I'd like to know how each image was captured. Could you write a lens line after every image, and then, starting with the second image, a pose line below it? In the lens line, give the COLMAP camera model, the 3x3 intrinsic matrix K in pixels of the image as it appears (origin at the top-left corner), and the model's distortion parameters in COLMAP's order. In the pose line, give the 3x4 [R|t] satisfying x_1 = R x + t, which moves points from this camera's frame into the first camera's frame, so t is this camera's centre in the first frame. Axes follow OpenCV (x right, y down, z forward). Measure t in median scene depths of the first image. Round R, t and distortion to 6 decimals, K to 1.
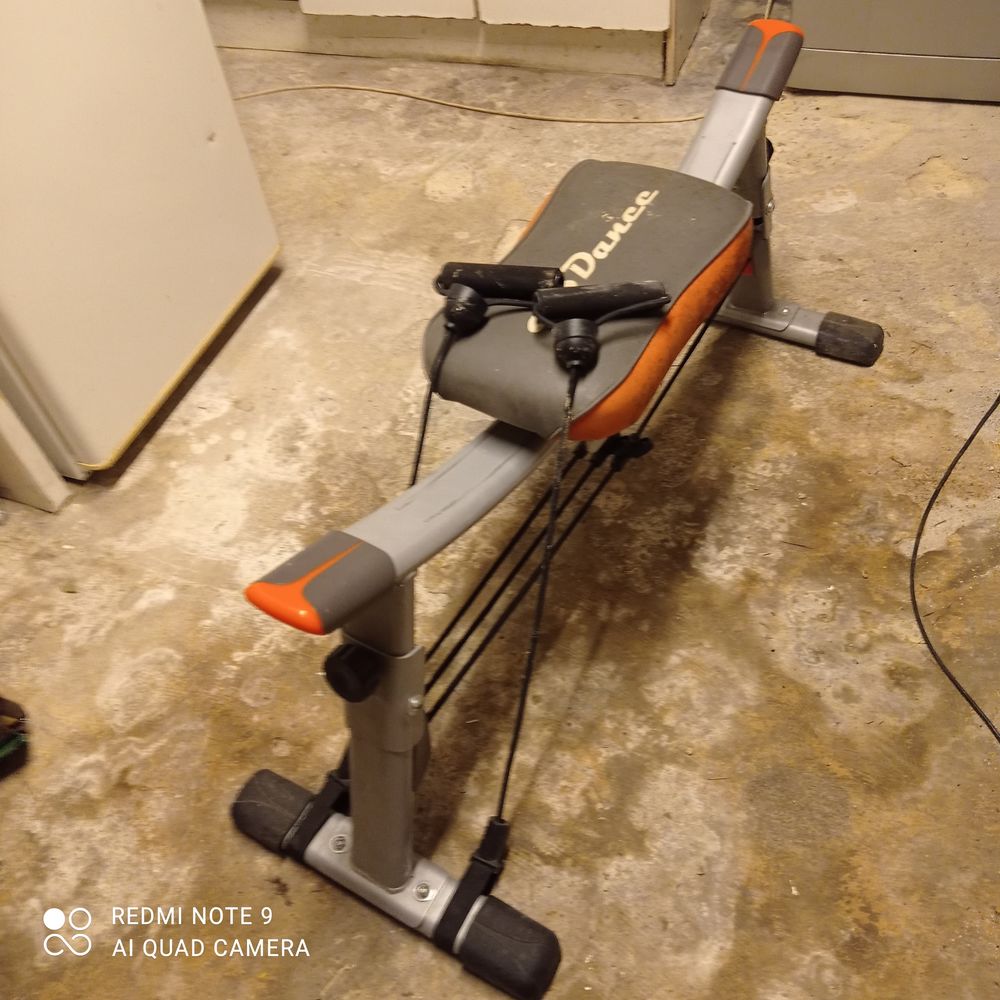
lens RADIAL K [[980.1, 0, 503.4], [0, 980.1, 505.9], [0, 0, 1]] dist [0.103604, -0.186386]
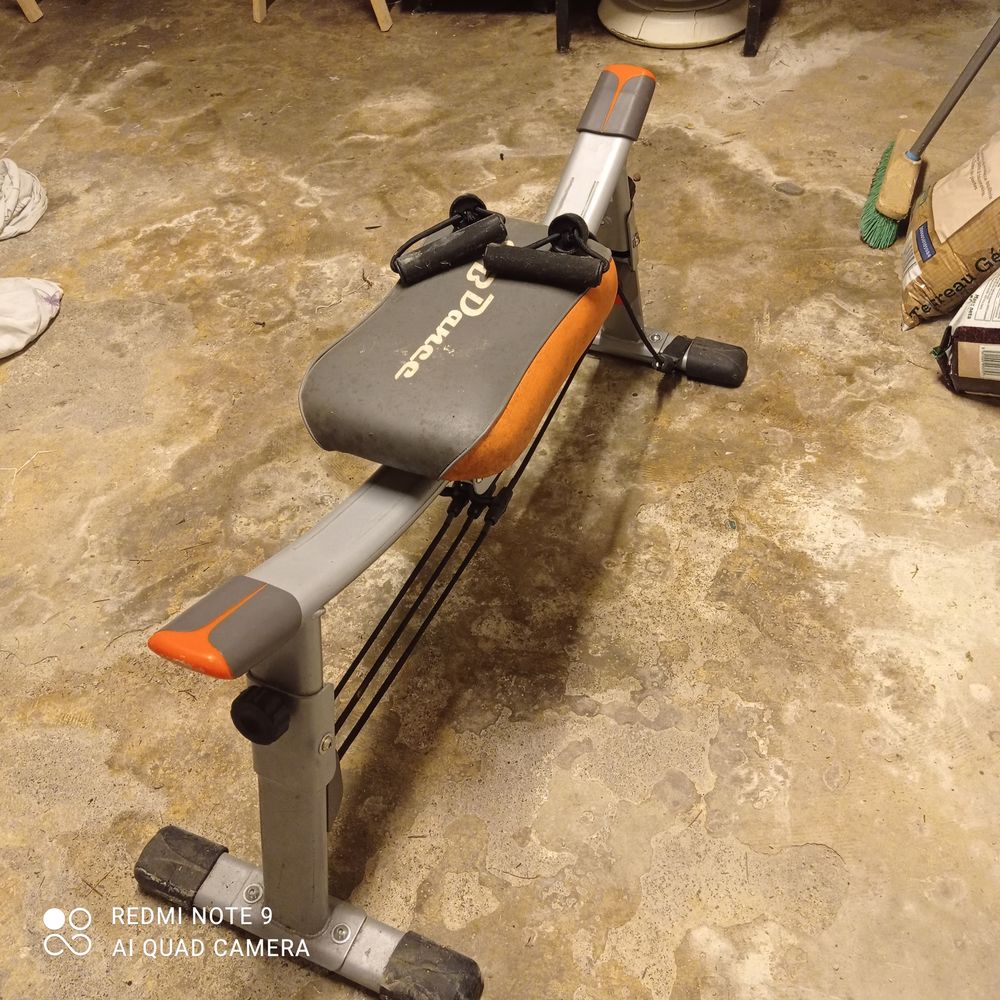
lens RADIAL K [[980.1, 0, 503.4], [0, 980.1, 505.9], [0, 0, 1]] dist [0.103604, -0.186386]
pose [[-0.977158, 0.205224, 0.055182, 0.028336], [0.019526, -0.171859, 0.984928, -1.075163], [0.211614, 0.963508, 0.163926, 0.863243]]
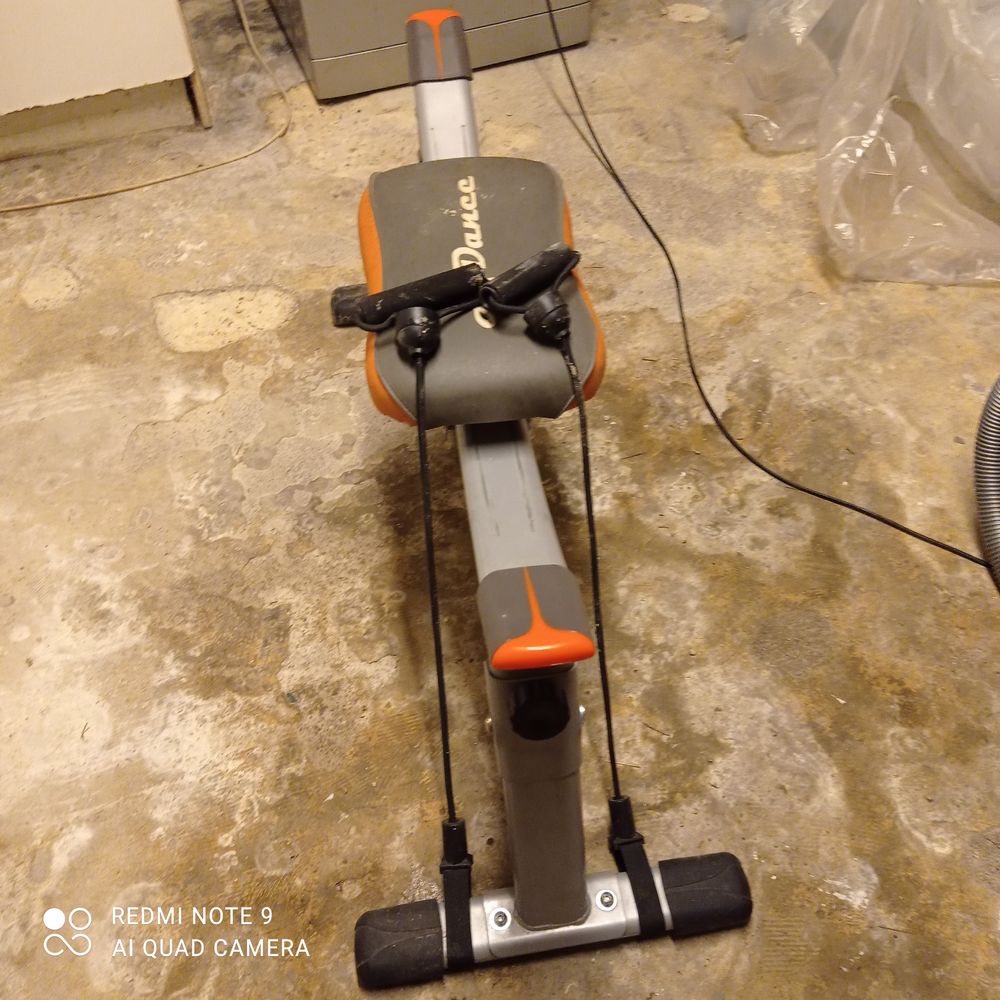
lens RADIAL K [[980.1, 0, 503.4], [0, 980.1, 505.9], [0, 0, 1]] dist [0.103604, -0.186386]
pose [[0.775803, -0.429808, 0.461946, -0.385803], [0.447431, 0.890951, 0.077540, -0.067715], [-0.444898, 0.146534, 0.883512, 0.110544]]
